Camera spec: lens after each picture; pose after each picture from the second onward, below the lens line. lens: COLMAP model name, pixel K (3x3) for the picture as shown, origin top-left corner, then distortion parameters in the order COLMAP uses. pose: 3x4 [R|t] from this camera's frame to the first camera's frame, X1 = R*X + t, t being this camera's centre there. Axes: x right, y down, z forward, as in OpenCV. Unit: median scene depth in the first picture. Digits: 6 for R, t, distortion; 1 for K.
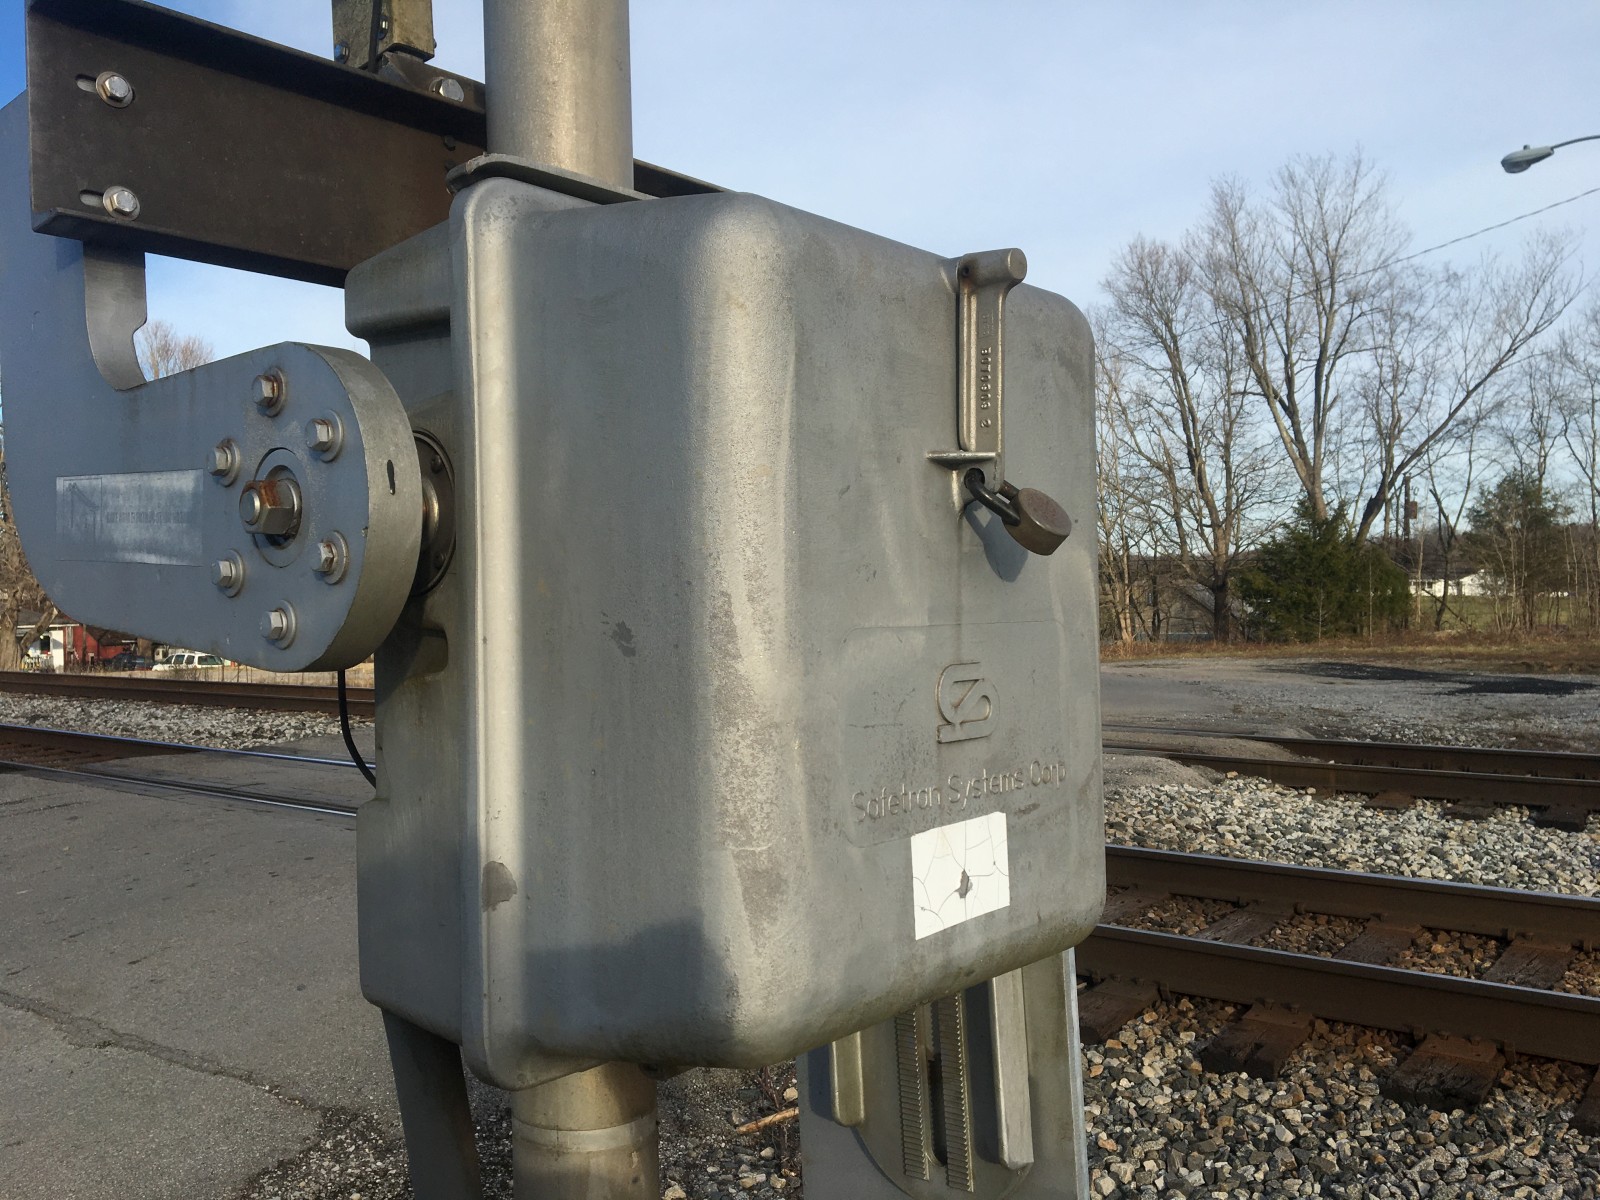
lens RADIAL K [[1406.5, 0, 800.3], [0, 1406.5, 590.2], [0, 0, 1]] dist [0.120504, -0.150560]
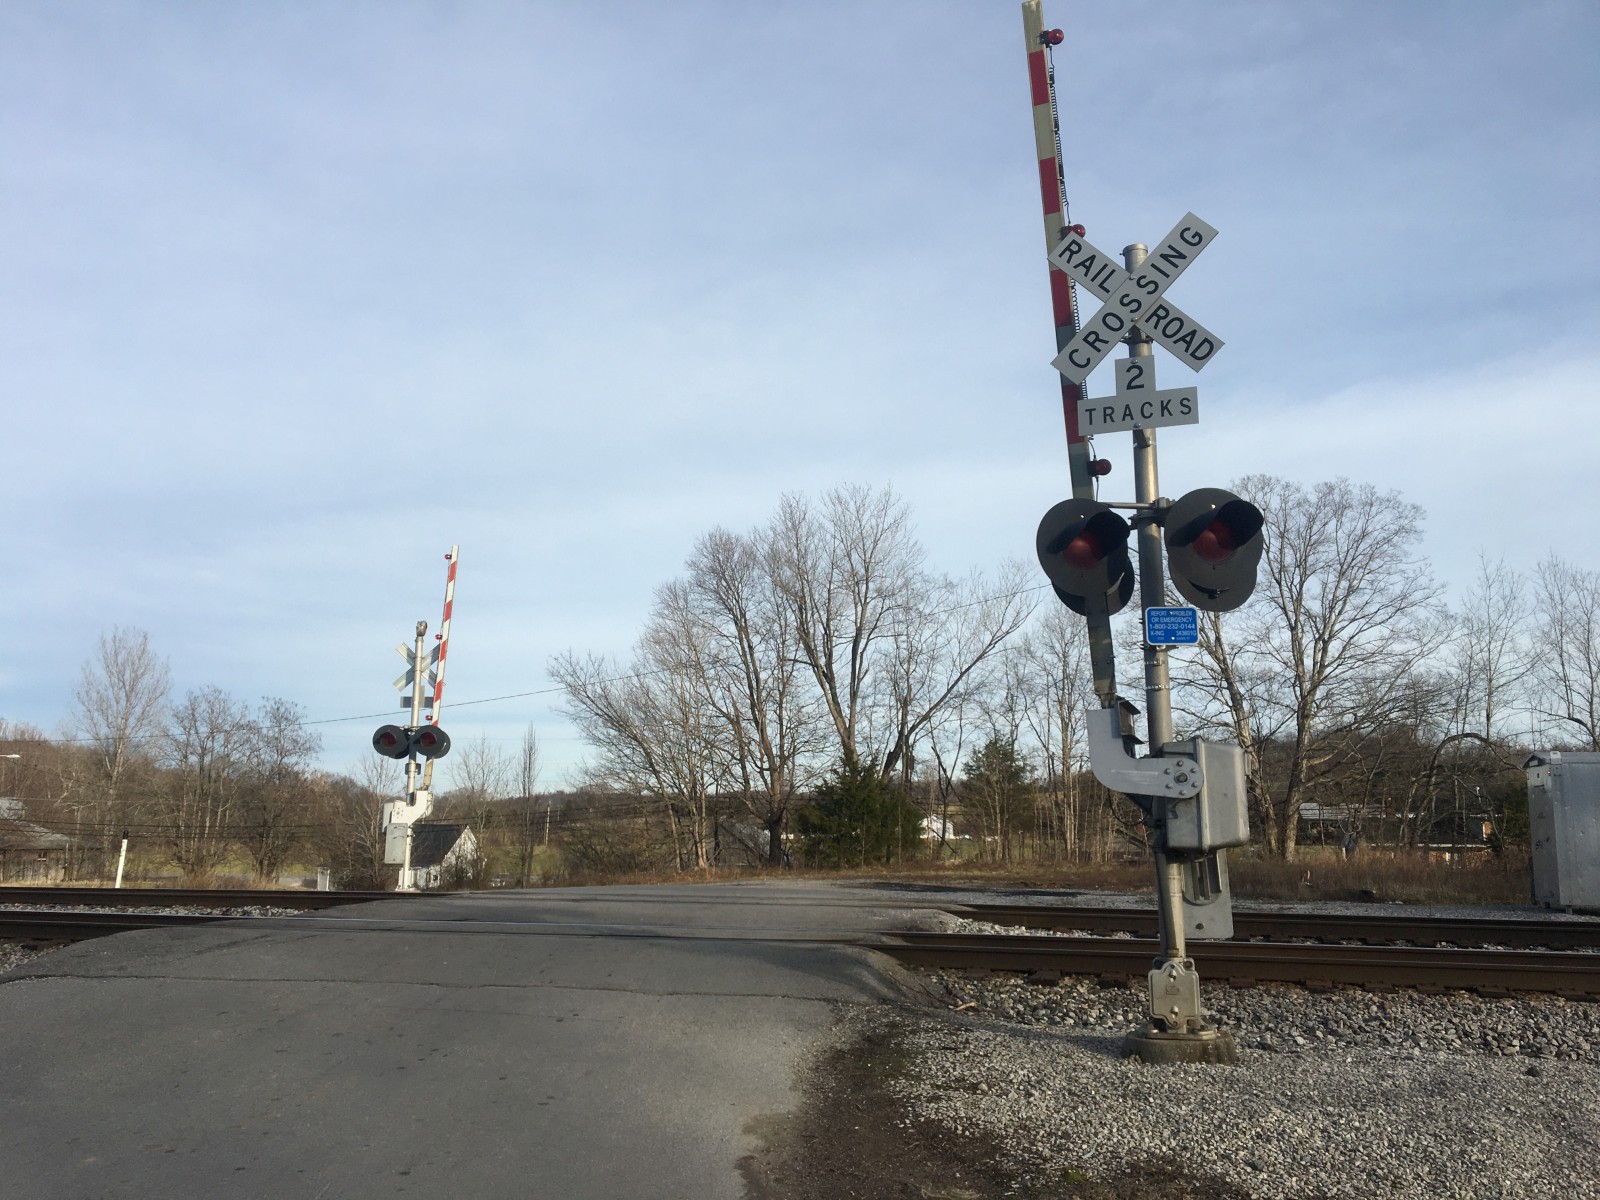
lens RADIAL K [[1406.5, 0, 789.2], [0, 1406.5, 617.9], [0, 0, 1]] dist [0.120504, -0.150560]
pose [[0.936329, 0.070871, 0.343897, -0.117443], [-0.020361, 0.988729, -0.148323, 0.004273], [-0.350533, 0.131877, 0.927219, -0.127736]]
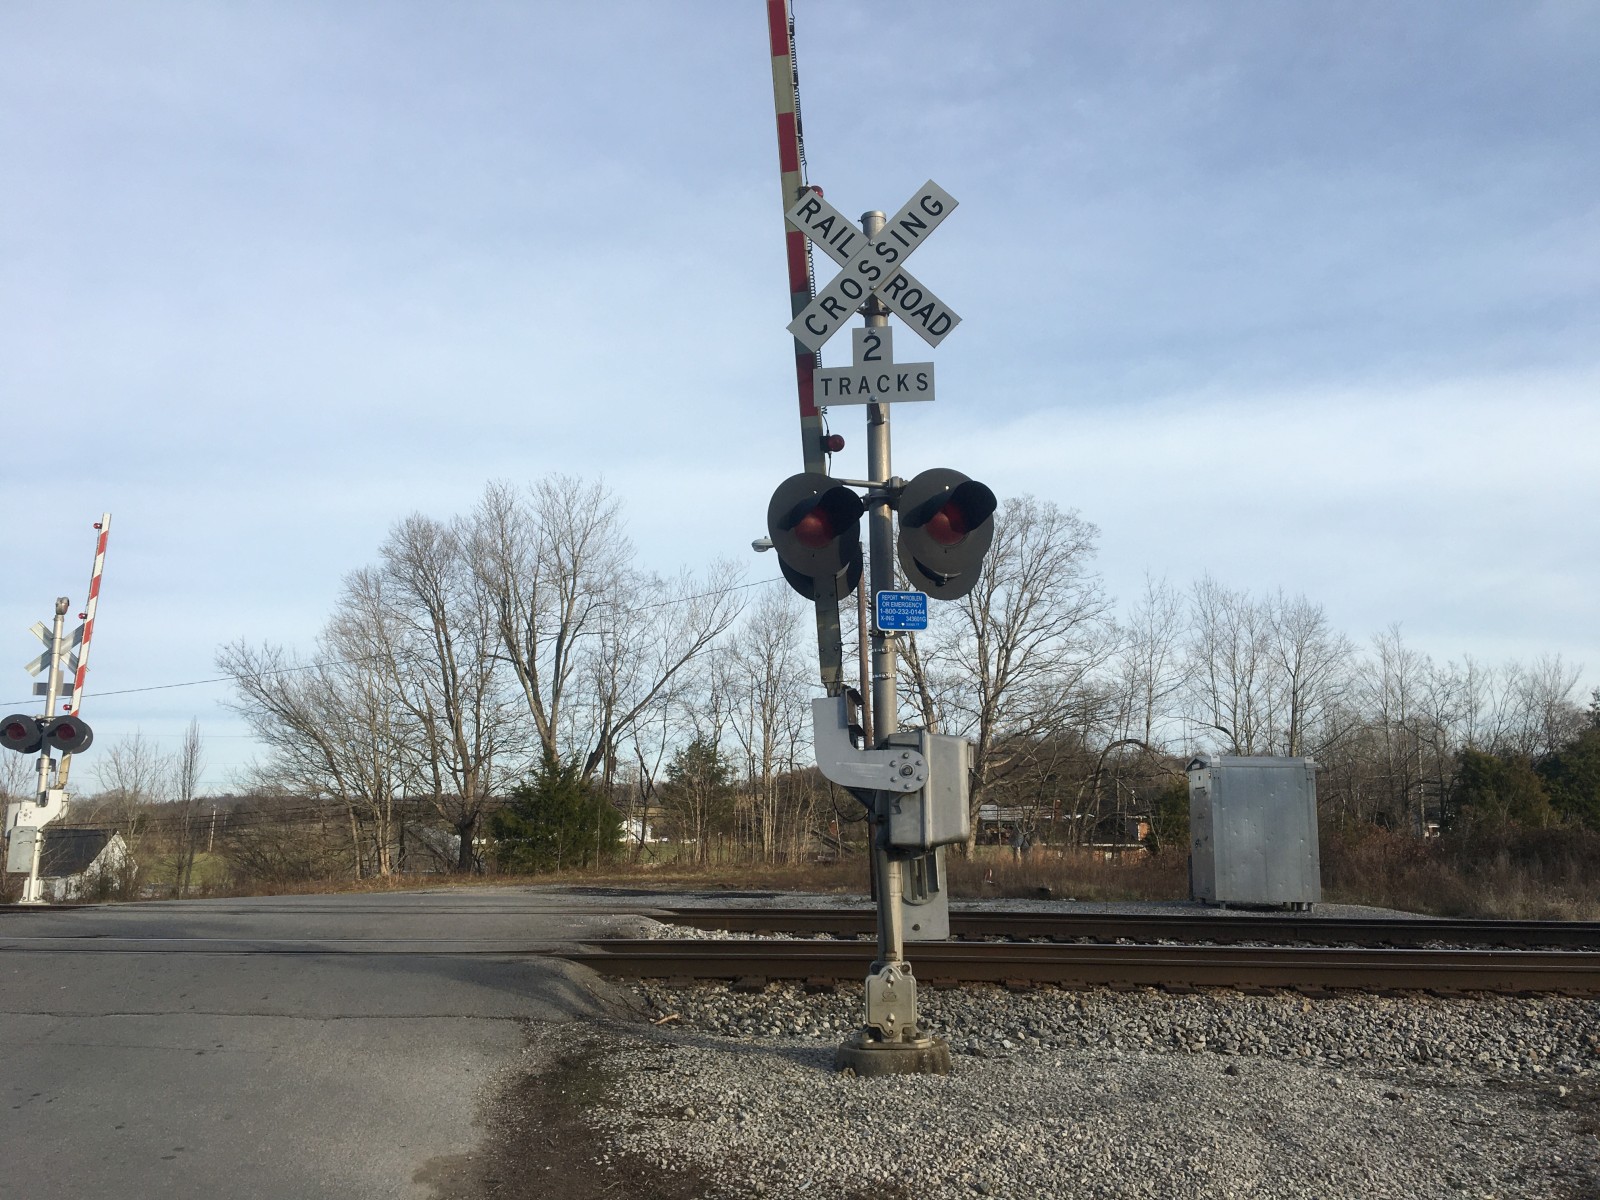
lens RADIAL K [[1406.5, 0, 778.1], [0, 1406.5, 580.2], [0, 0, 1]] dist [0.120504, -0.150560]
pose [[0.846540, 0.111377, 0.520544, -0.111534], [-0.018699, 0.983485, -0.180019, 0.004956], [-0.531997, 0.142659, 0.834642, -0.111578]]
